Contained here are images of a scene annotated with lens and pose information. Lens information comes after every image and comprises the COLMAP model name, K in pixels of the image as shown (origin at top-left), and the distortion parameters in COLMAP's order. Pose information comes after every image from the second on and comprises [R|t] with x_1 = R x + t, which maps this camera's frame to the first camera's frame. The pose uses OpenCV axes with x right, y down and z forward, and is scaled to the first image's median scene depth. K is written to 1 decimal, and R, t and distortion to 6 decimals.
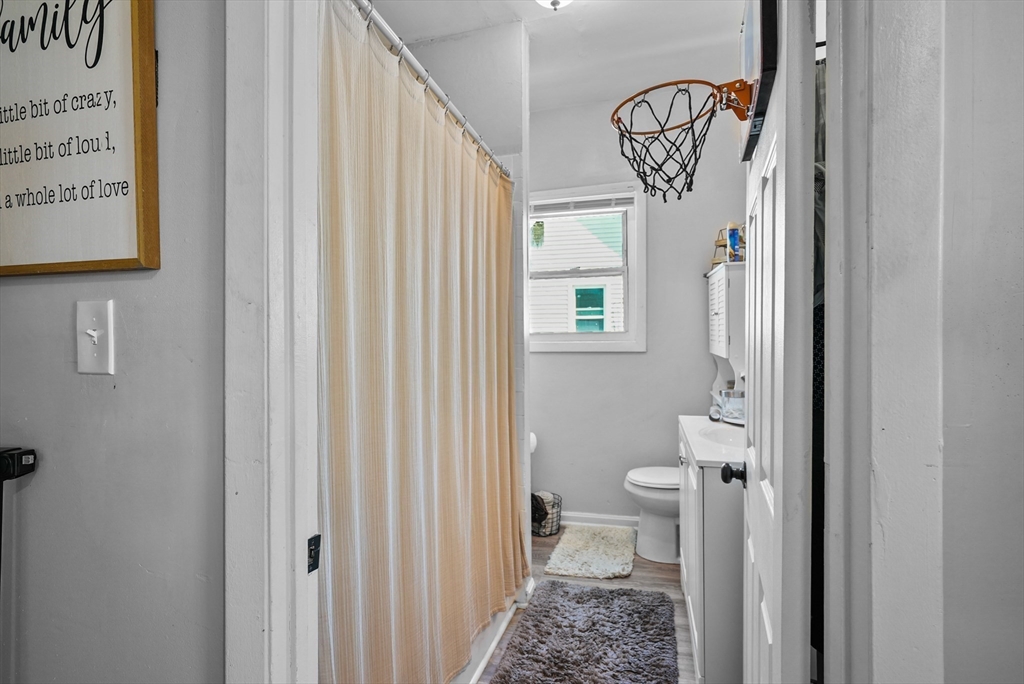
lens RADIAL K [[499.6, 0, 511.6], [0, 499.6, 335.4], [0, 0, 1]] dist [-0.003717, 0.000504]
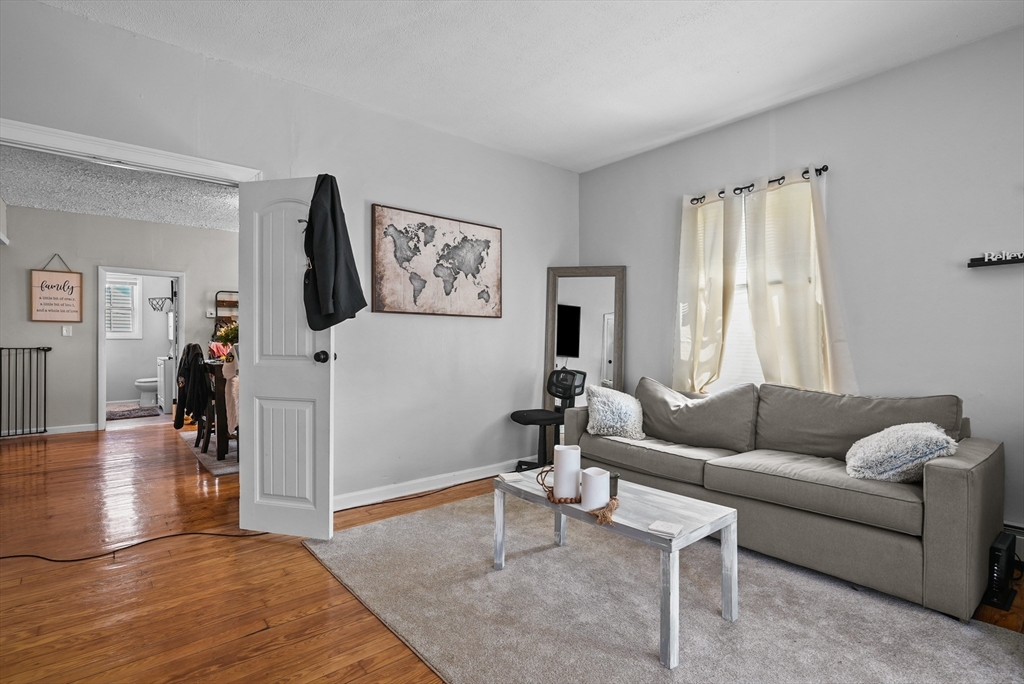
lens RADIAL K [[499.6, 0, 511.6], [0, 499.6, 335.4], [0, 0, 1]] dist [-0.003717, 0.000504]
pose [[0.570452, -0.003618, 0.821323, -0.990923], [0.008957, 0.999958, -0.001817, 0.042839], [-0.821282, 0.008393, 0.570461, -2.685112]]
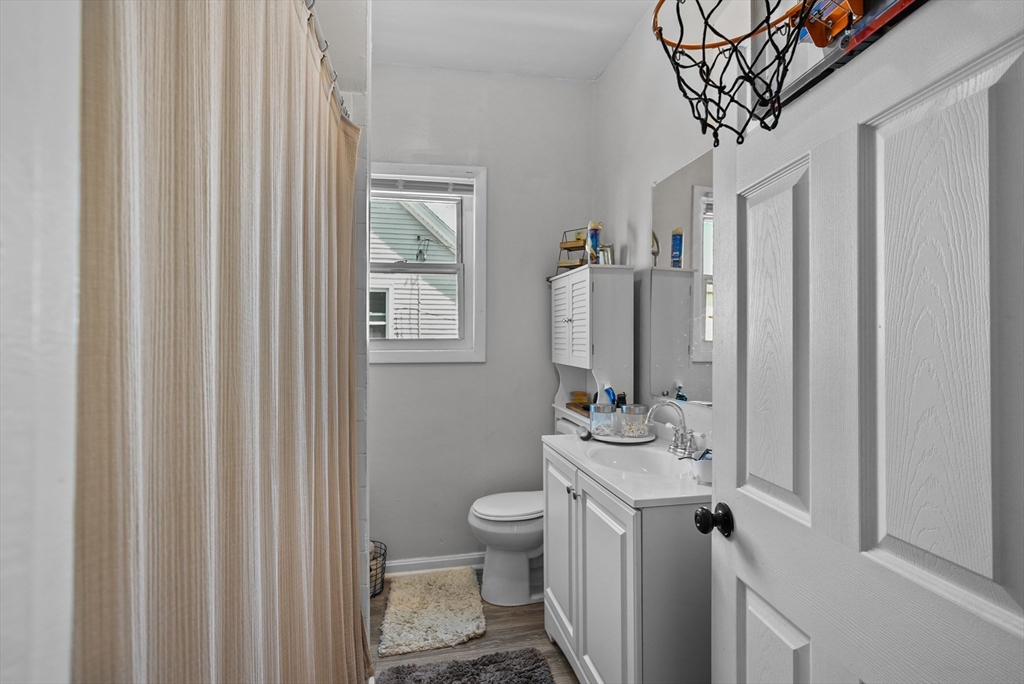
lens RADIAL K [[499.6, 0, 511.6], [0, 499.6, 335.4], [0, 0, 1]] dist [-0.003717, 0.000504]
pose [[0.892243, 0.012971, 0.451369, -0.102801], [-0.006266, 0.999847, -0.016346, 0.000370], [-0.451512, 0.011757, 0.892188, 0.228500]]
